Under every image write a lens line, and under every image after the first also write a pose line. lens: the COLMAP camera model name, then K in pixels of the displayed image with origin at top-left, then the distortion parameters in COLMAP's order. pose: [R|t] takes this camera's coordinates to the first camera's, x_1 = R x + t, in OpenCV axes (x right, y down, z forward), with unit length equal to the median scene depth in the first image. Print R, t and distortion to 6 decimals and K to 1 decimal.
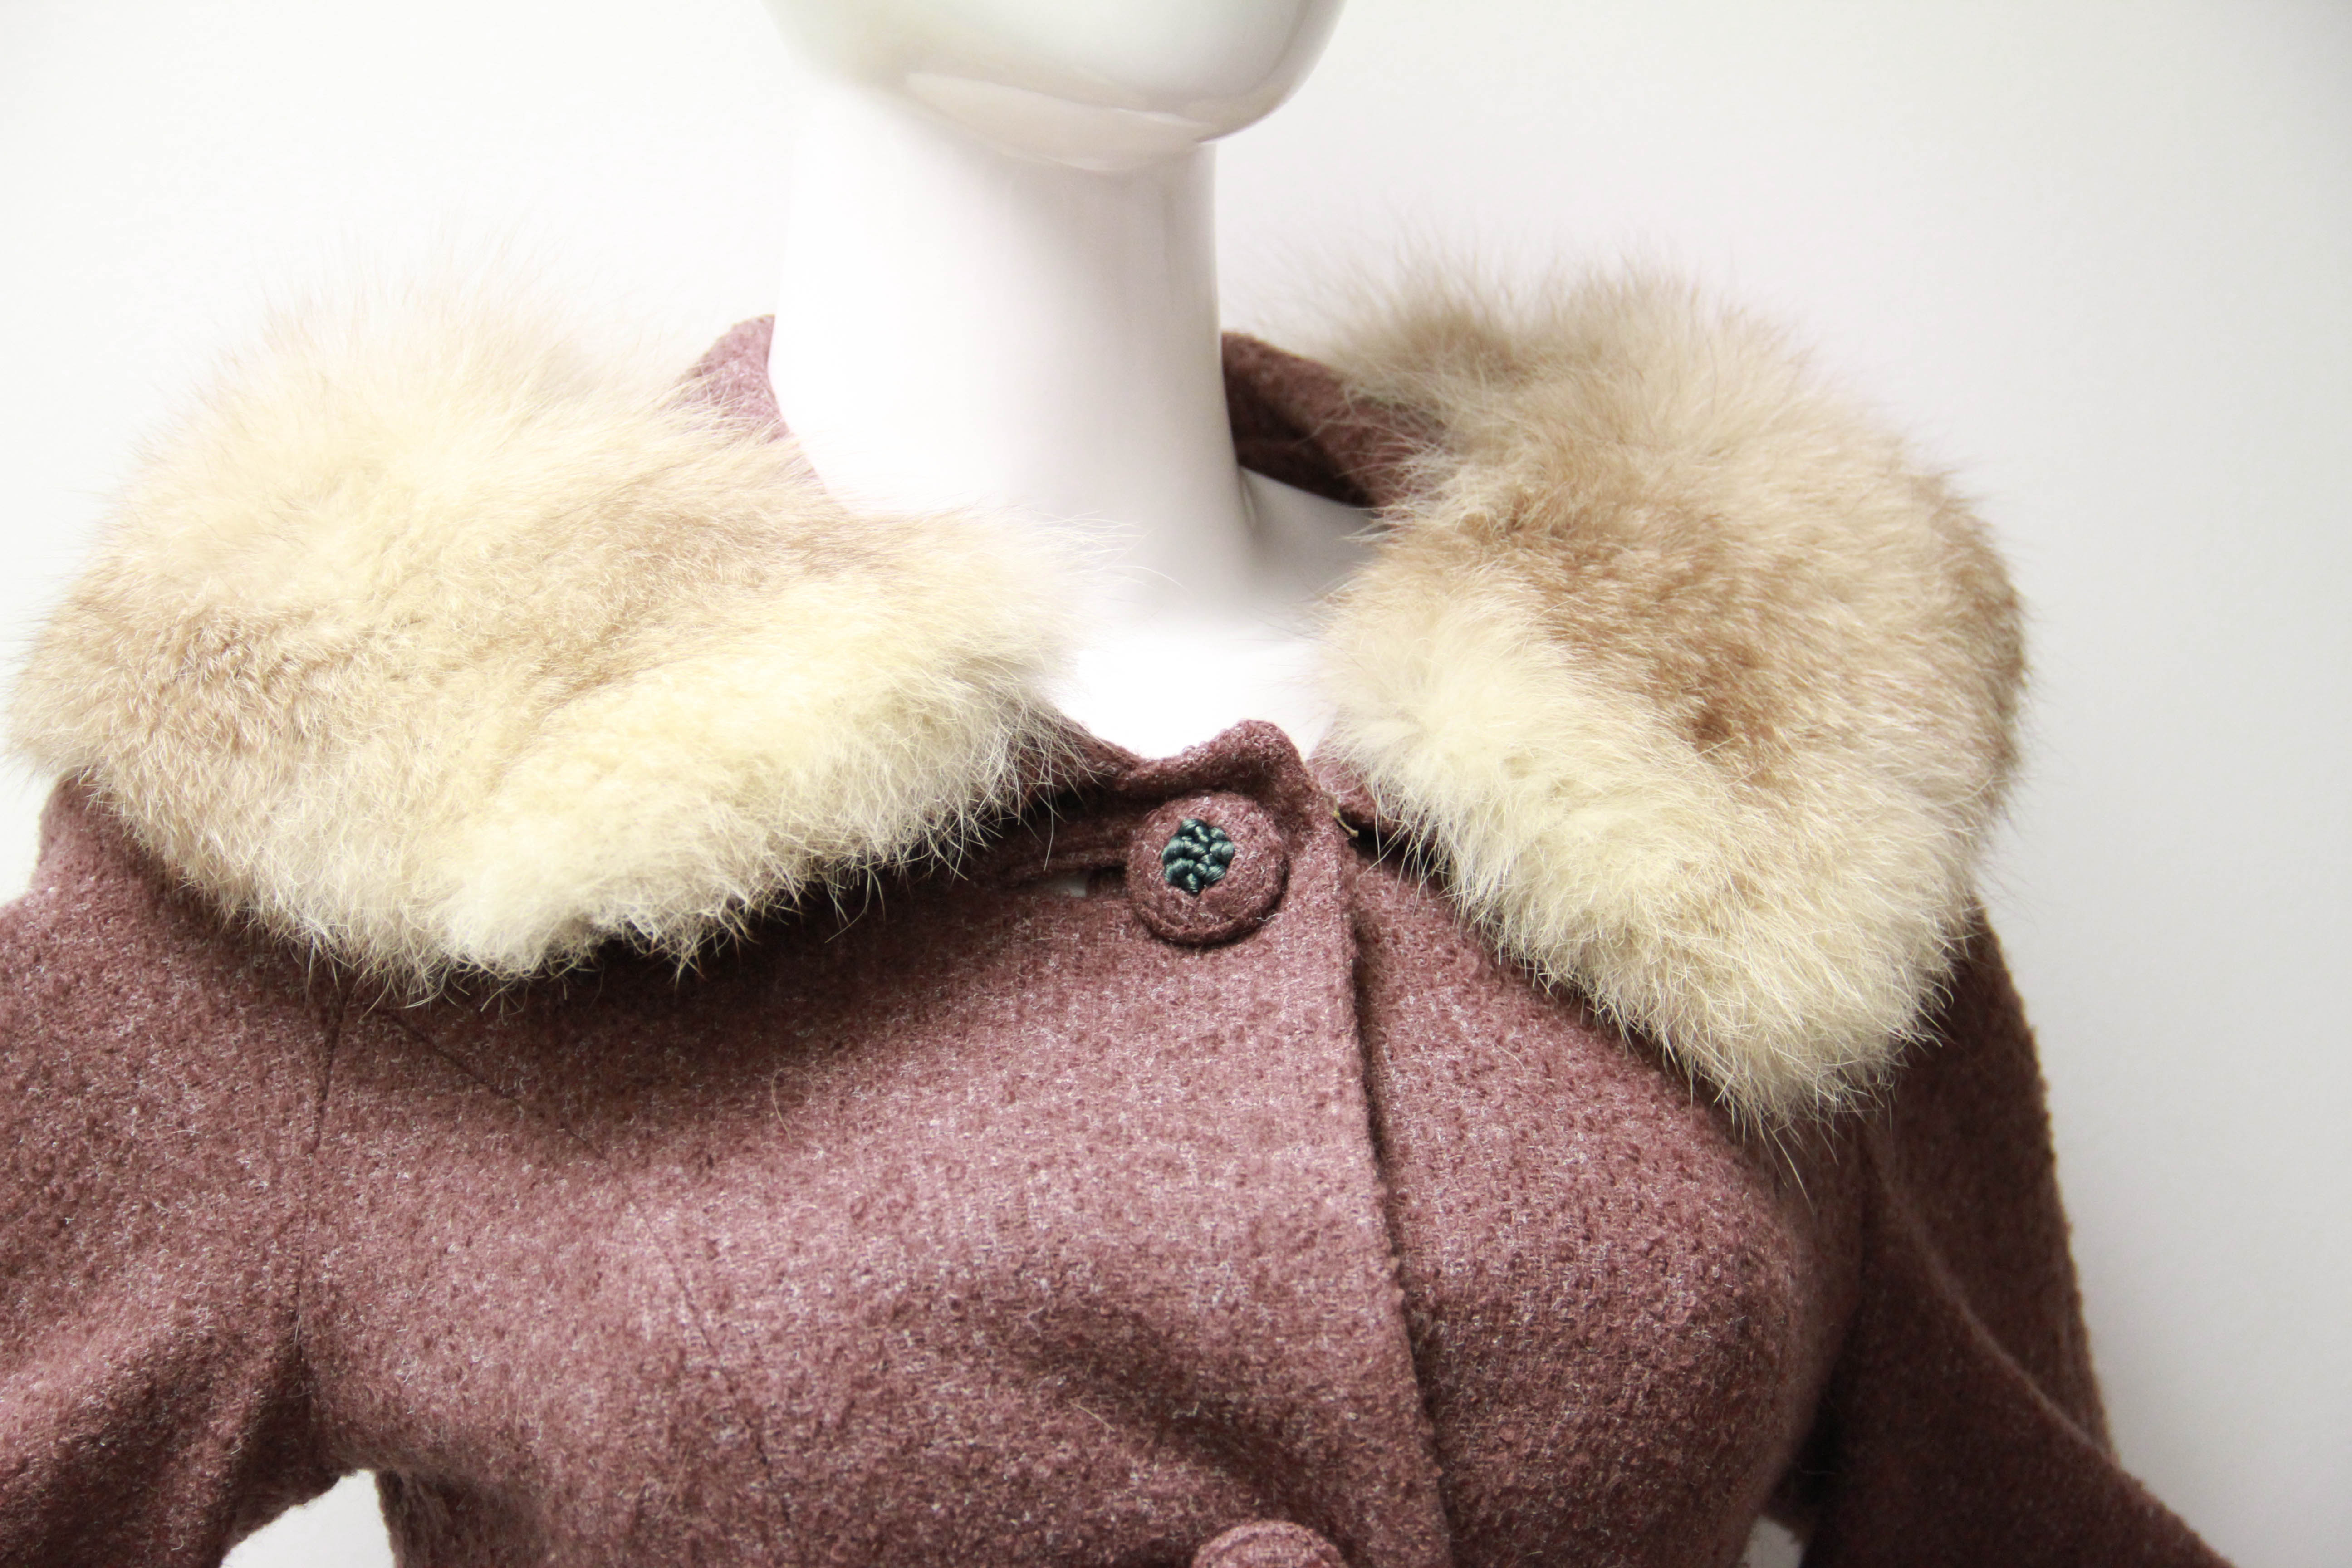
lens RADIAL K [[5188.1, 0, 1176.0], [0, 5188.1, 784.0], [0, 0, 1]] dist [0.272398, 0.563974]
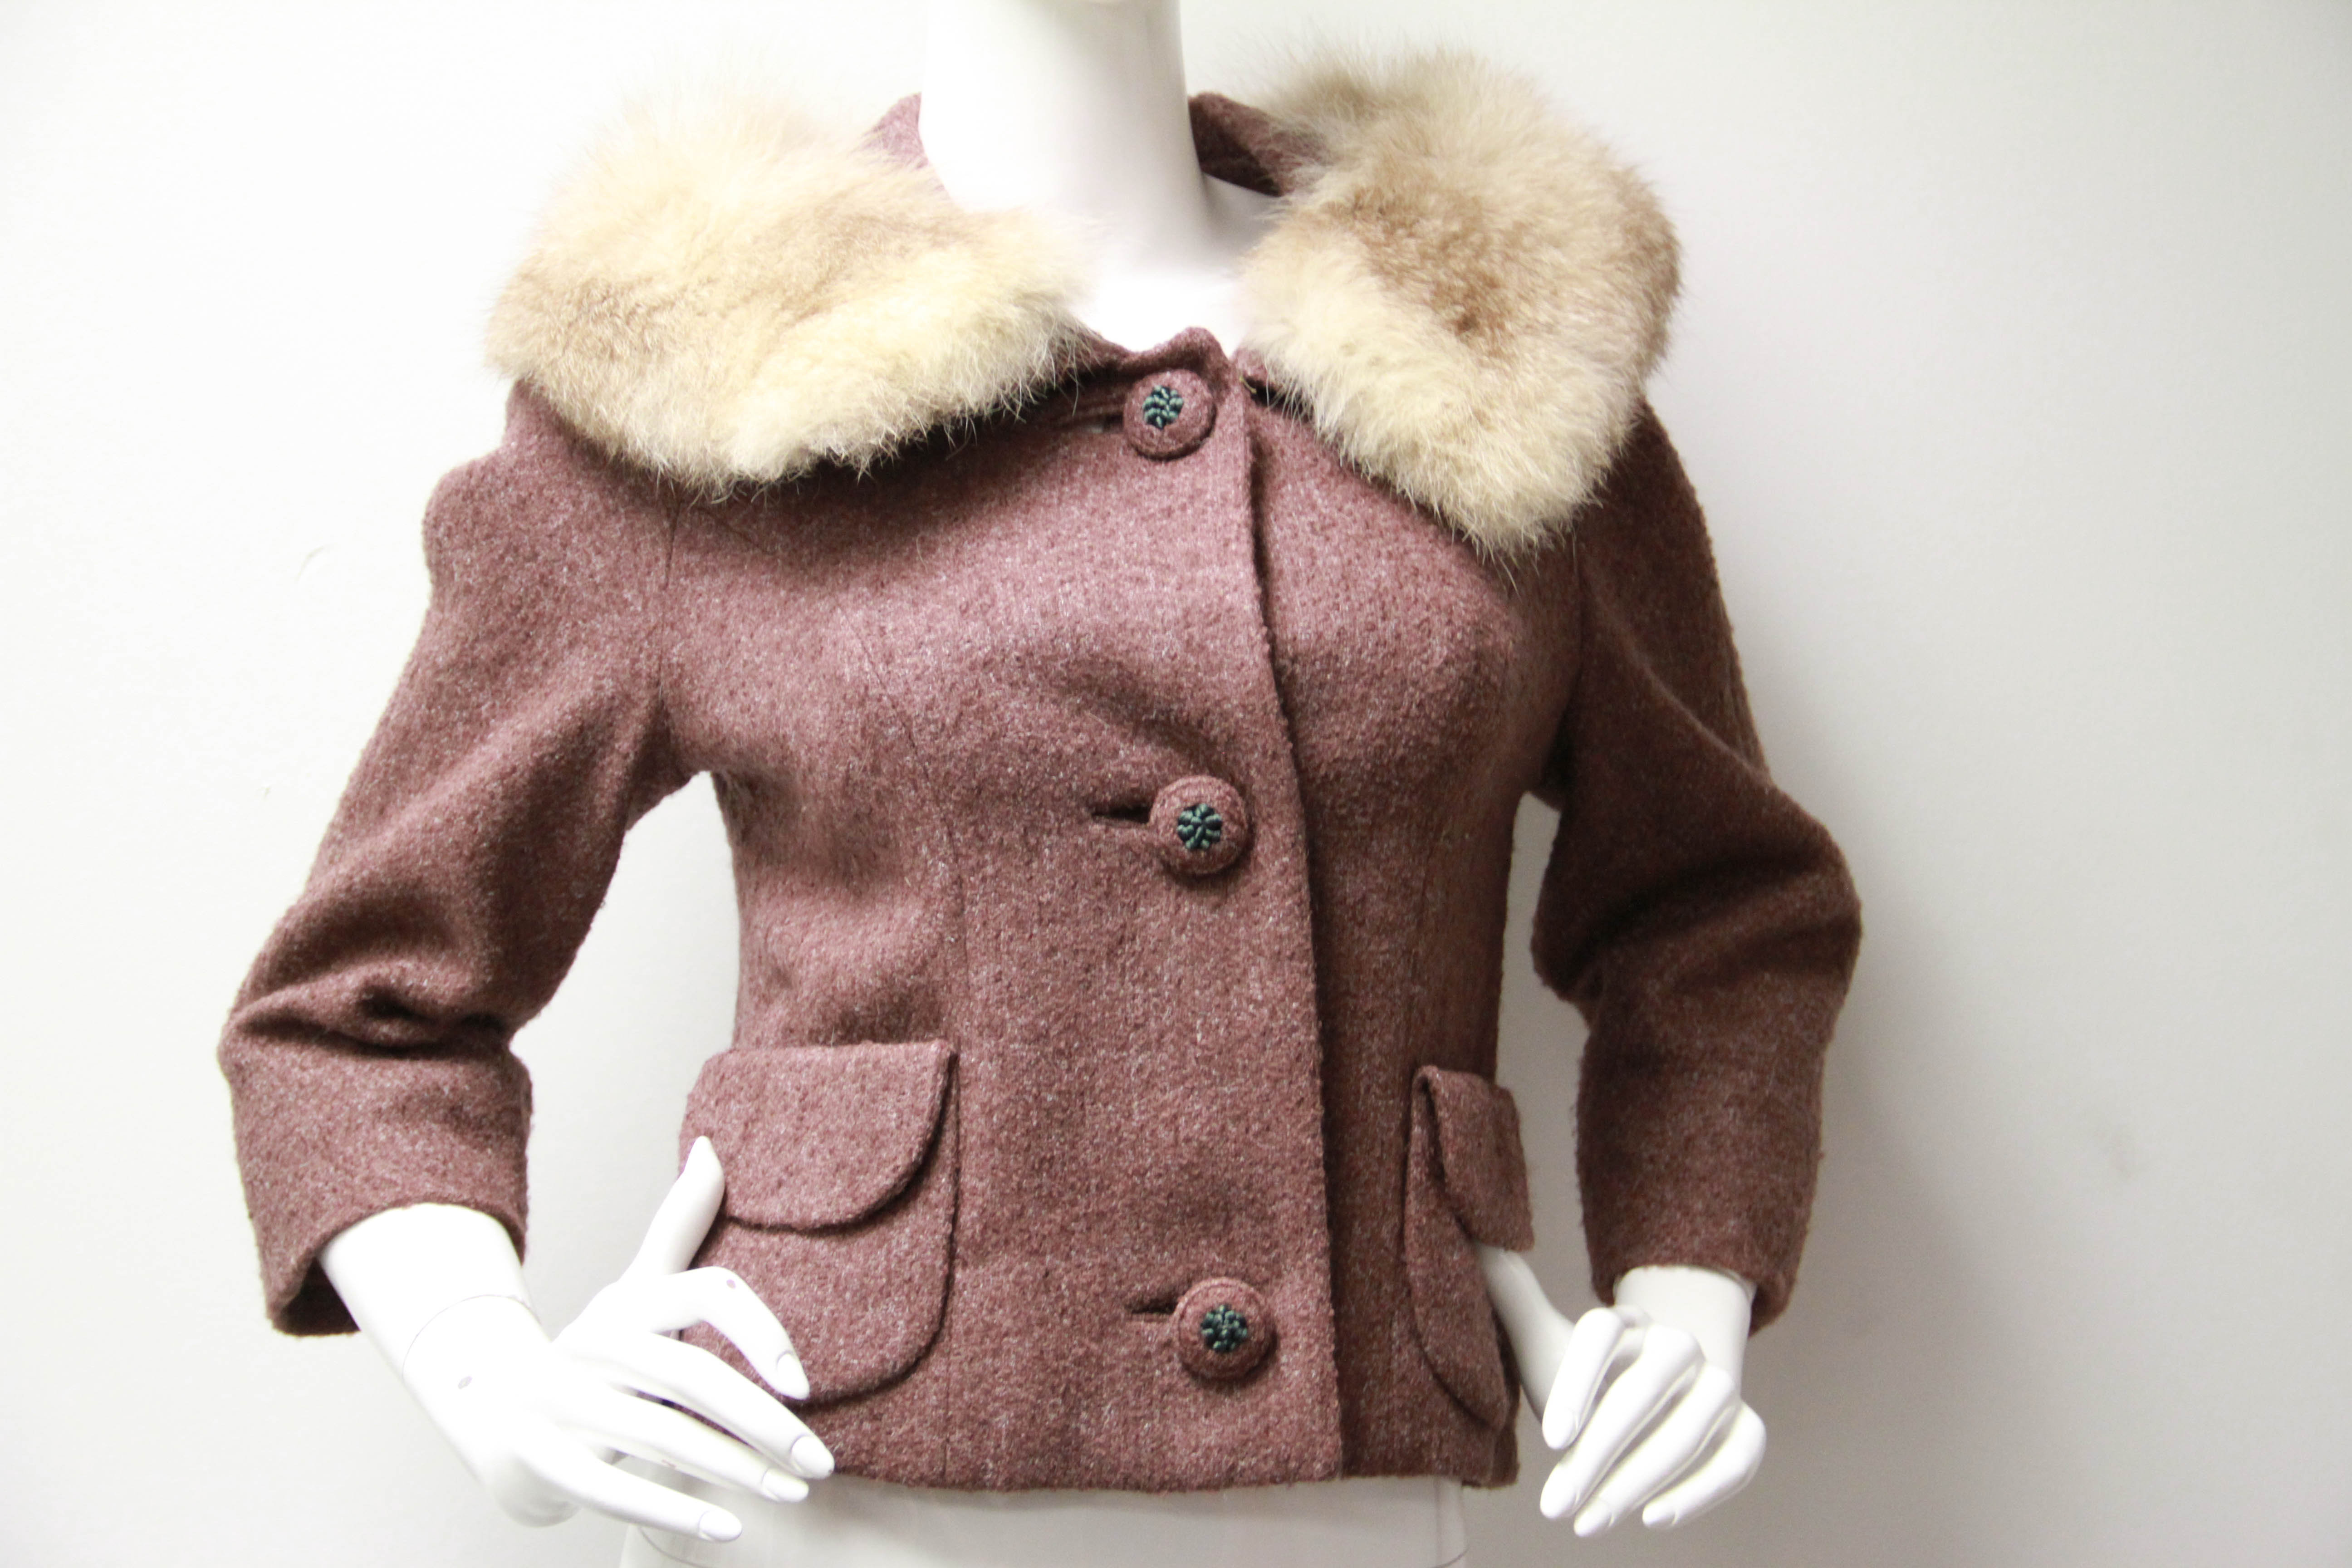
lens RADIAL K [[4225.5, 0, 1176.0], [0, 4225.5, 784.0], [0, 0, 1]] dist [0.173805, -0.000231]
pose [[0.997856, -0.020235, -0.062234, 0.093706], [0.025302, 0.996333, 0.081730, 0.024046], [0.060351, -0.083130, 0.994710, -0.409002]]
